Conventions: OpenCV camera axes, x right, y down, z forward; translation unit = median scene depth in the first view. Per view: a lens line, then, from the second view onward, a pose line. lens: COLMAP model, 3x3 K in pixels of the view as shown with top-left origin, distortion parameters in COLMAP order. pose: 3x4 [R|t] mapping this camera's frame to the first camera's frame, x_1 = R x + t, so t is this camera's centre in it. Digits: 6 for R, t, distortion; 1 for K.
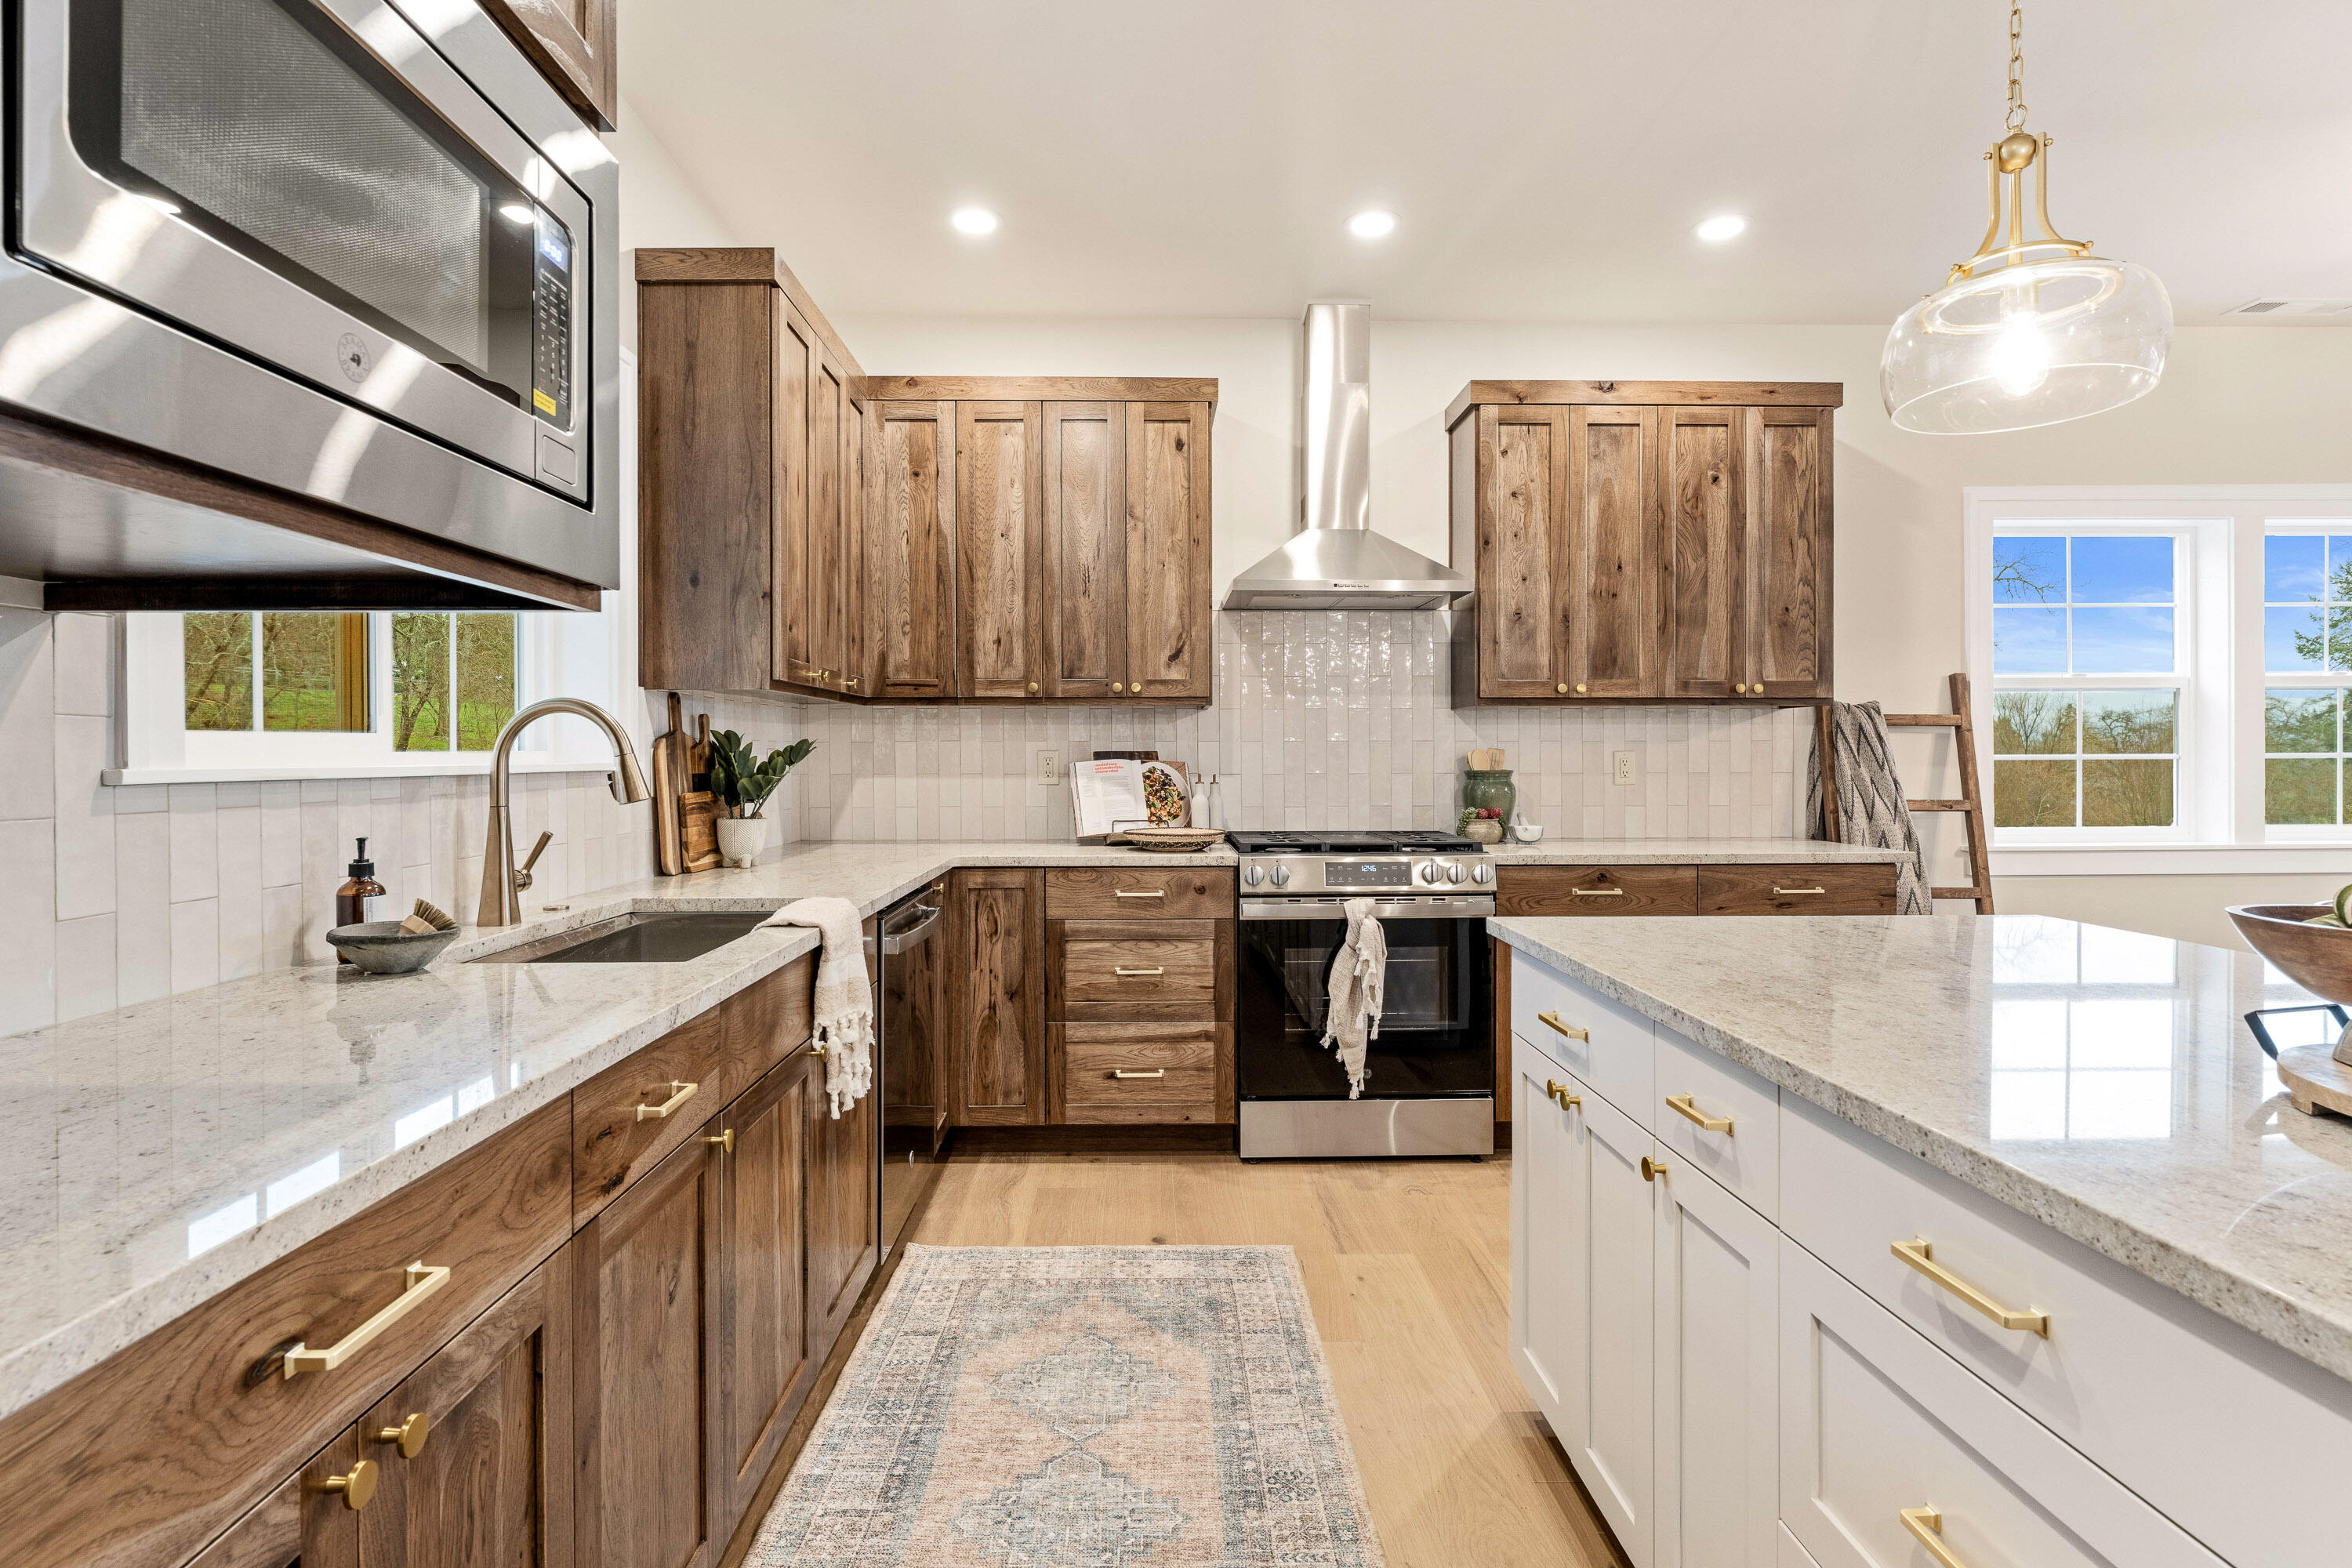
lens RADIAL K [[1148.2, 0, 1169.3], [0, 1148.2, 761.3], [0, 0, 1]] dist [-0.000130, -0.000445]
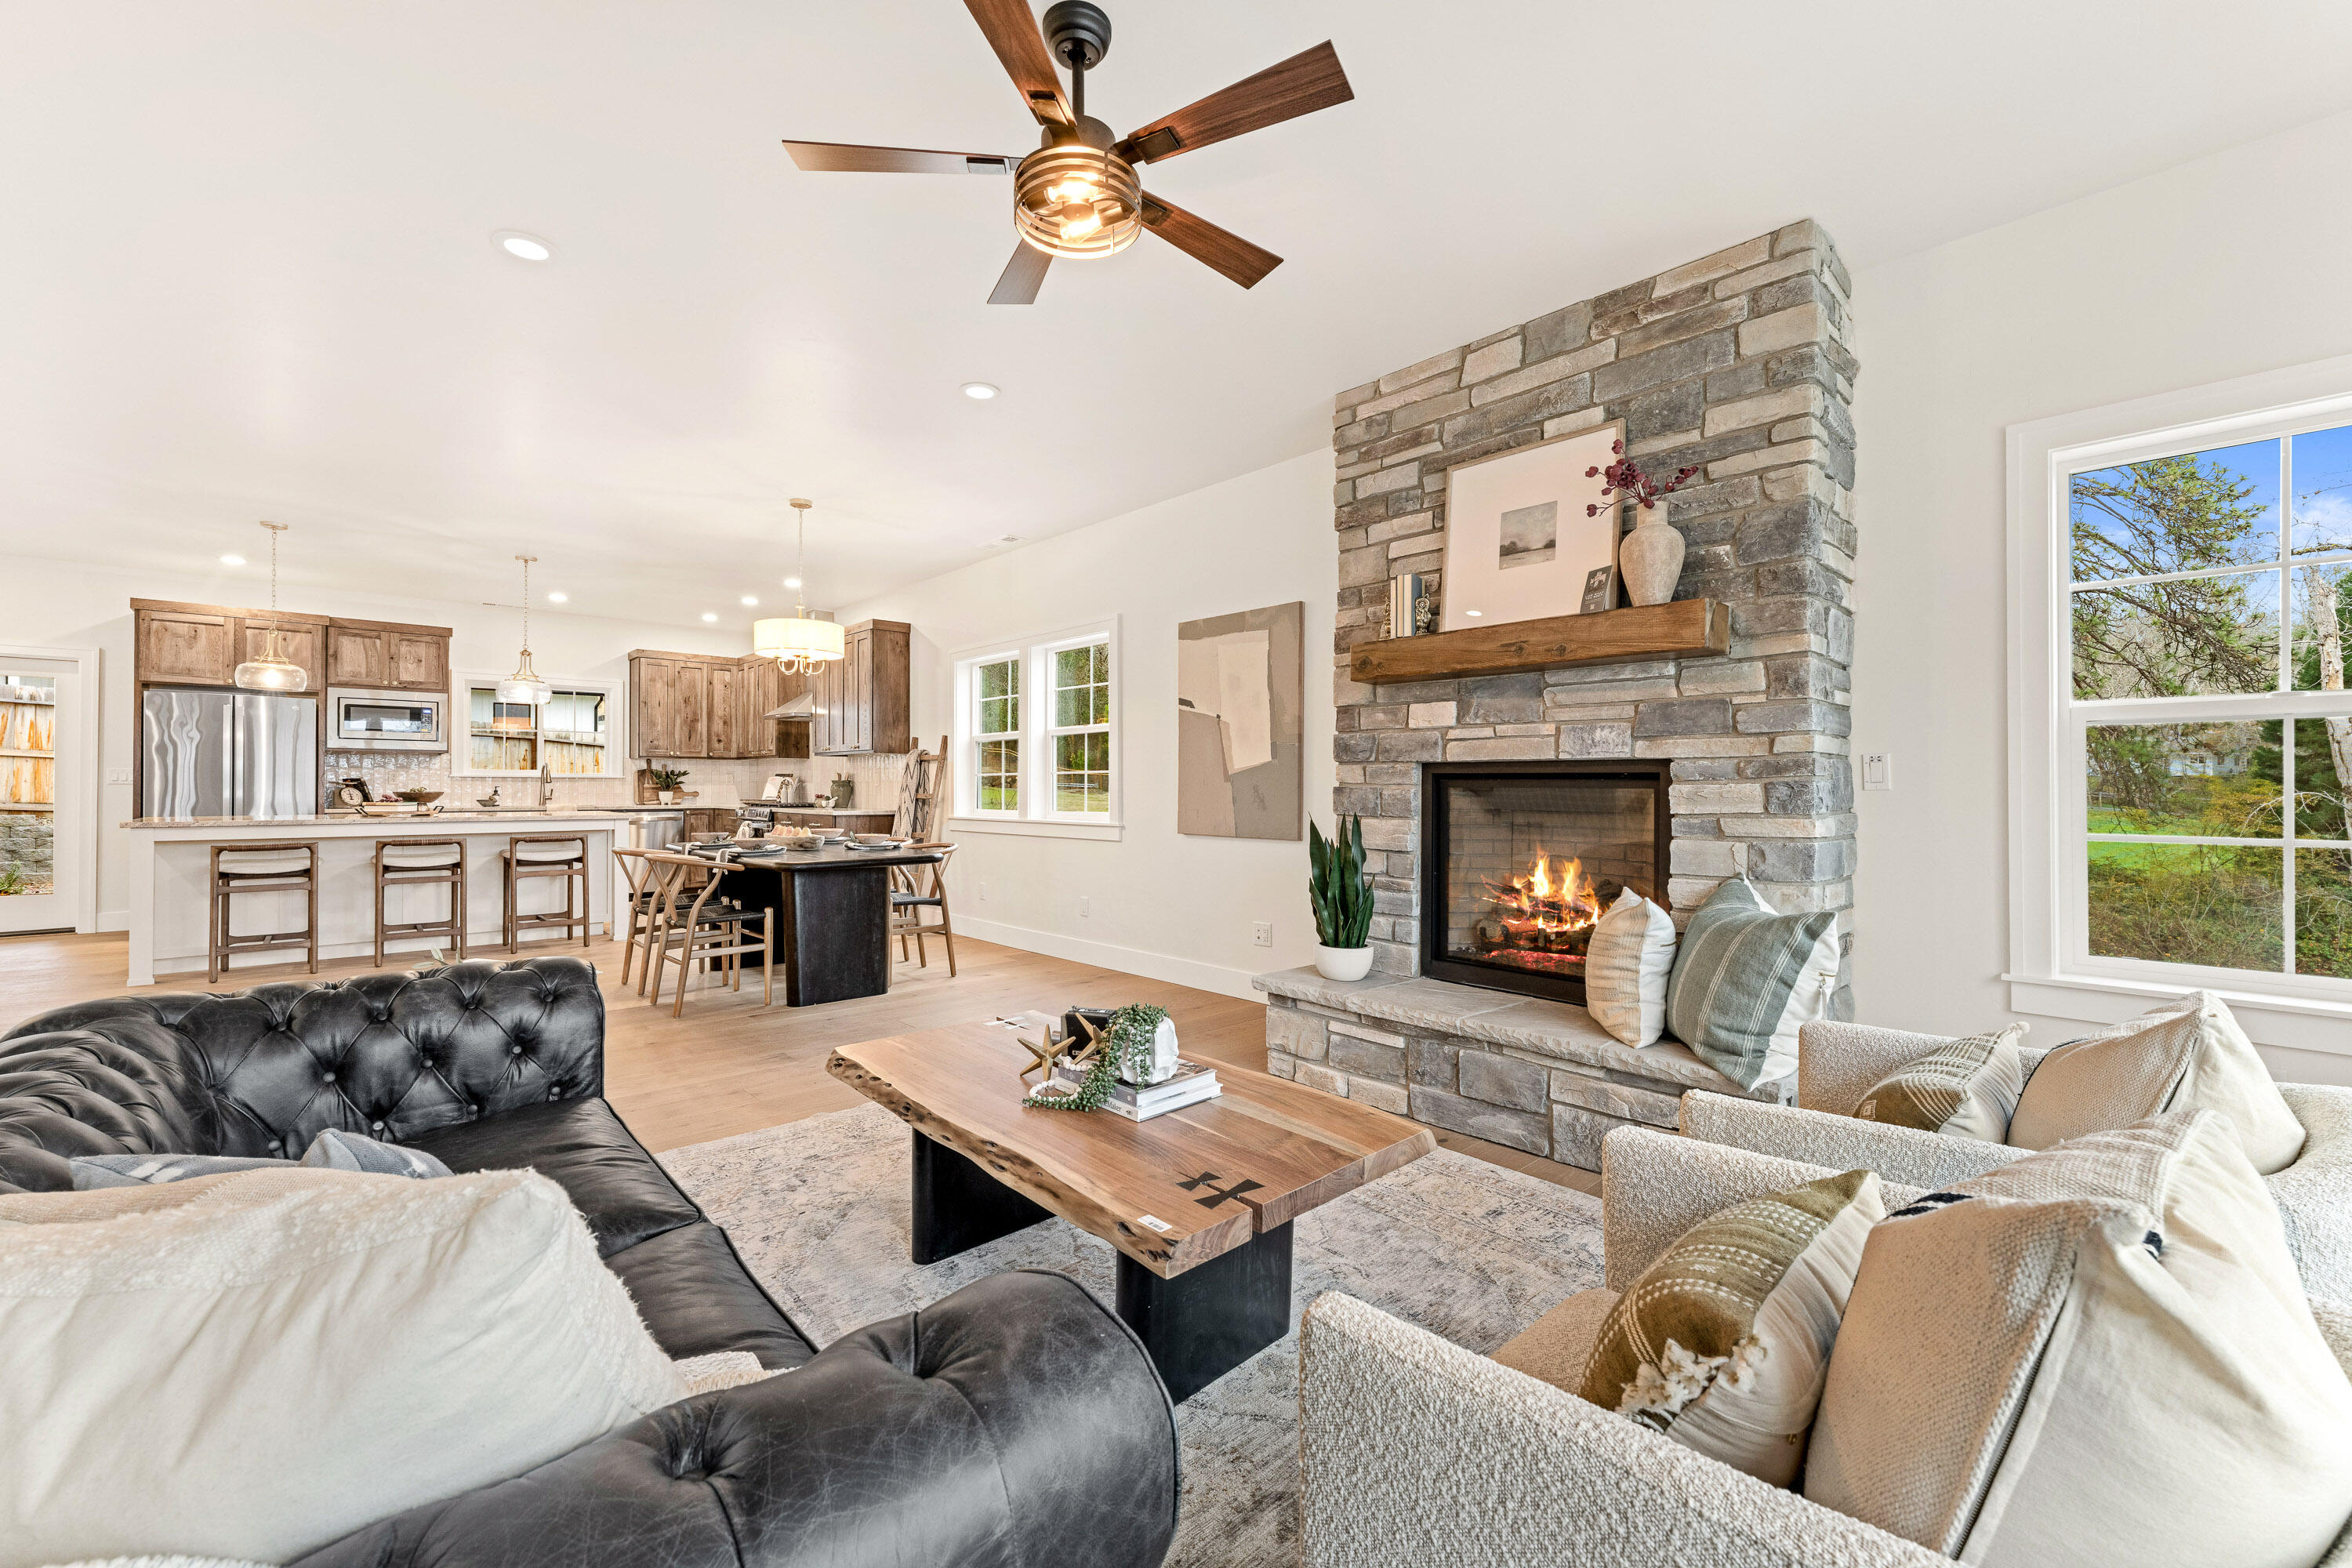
lens RADIAL K [[950.2, 0, 1178.0], [0, 950.2, 779.5], [0, 0, 1]] dist [-0.000964, -0.000002]
pose [[0.660627, -0.002438, -0.750710, 2.526916], [-0.007817, 0.999918, -0.010126, 0.023411], [0.750673, 0.012558, 0.660554, 0.166061]]
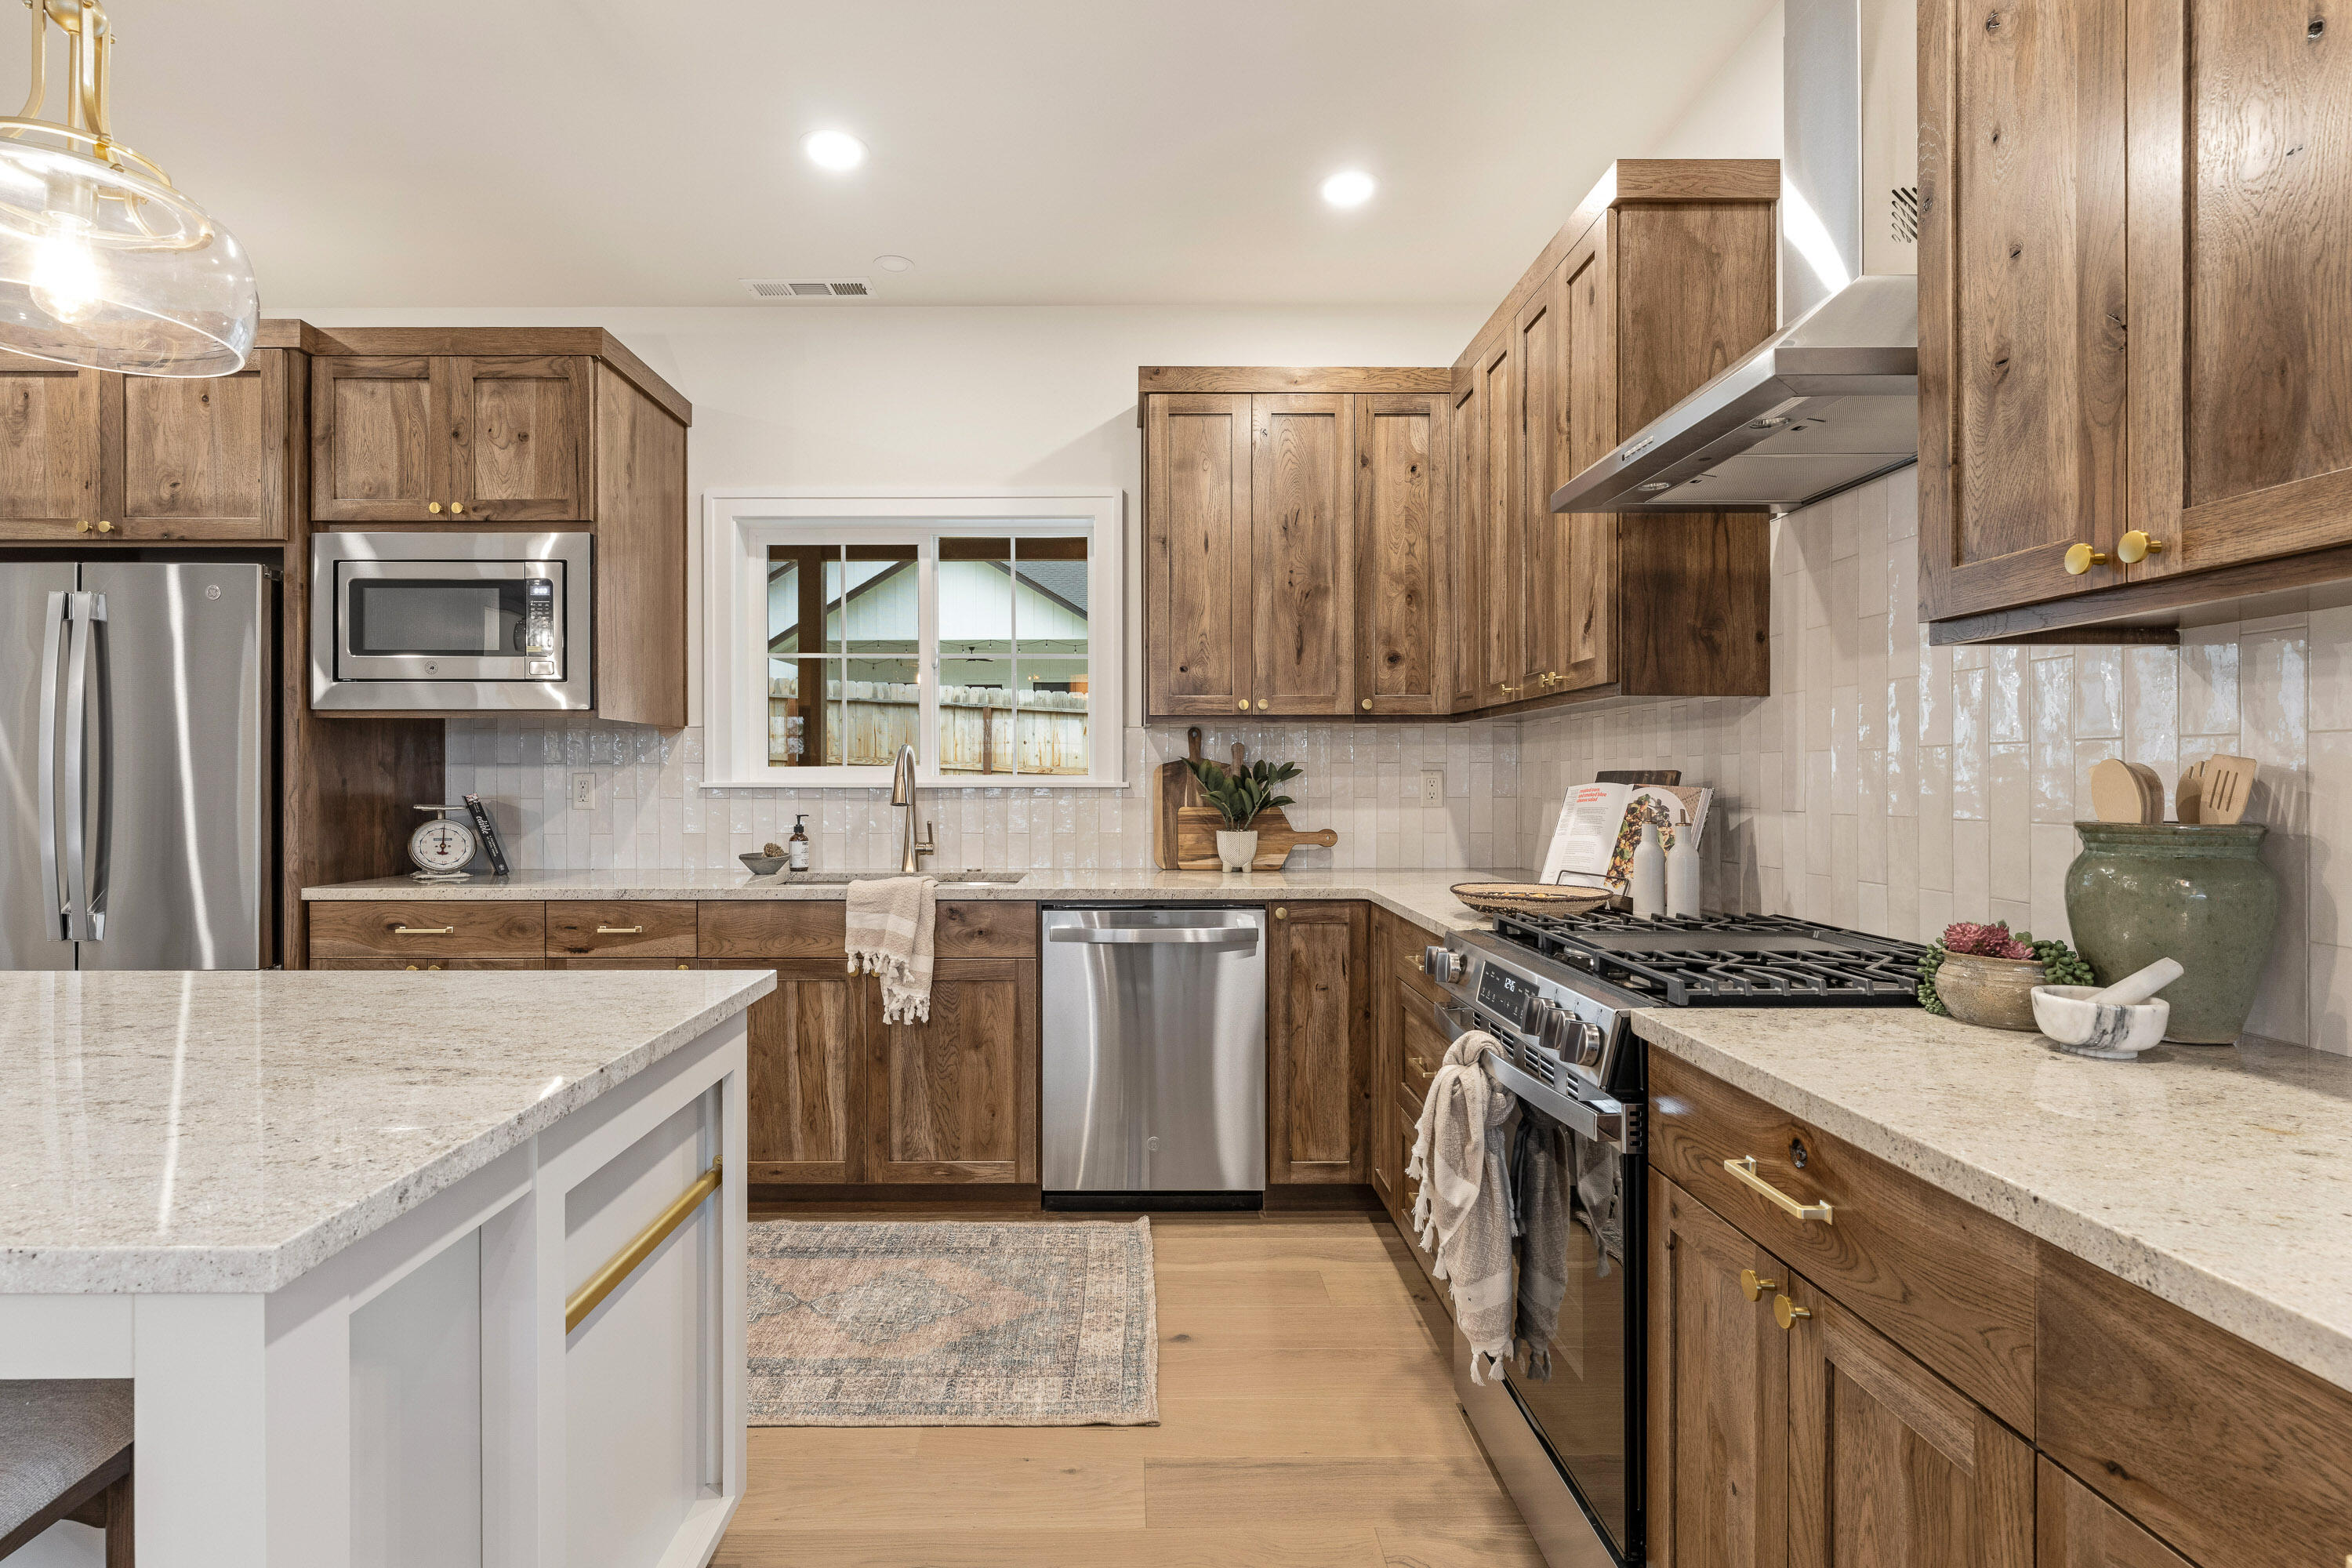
lens RADIAL K [[1127.1, 0, 1134.4], [0, 1127.1, 781.3], [0, 0, 1]] dist [-0.003920, -0.000529]
pose [[-0.015027, 0.004010, -0.999879, 0.642893], [-0.005188, 0.999978, 0.004089, -0.004279], [0.999874, 0.005249, -0.015005, 0.748159]]
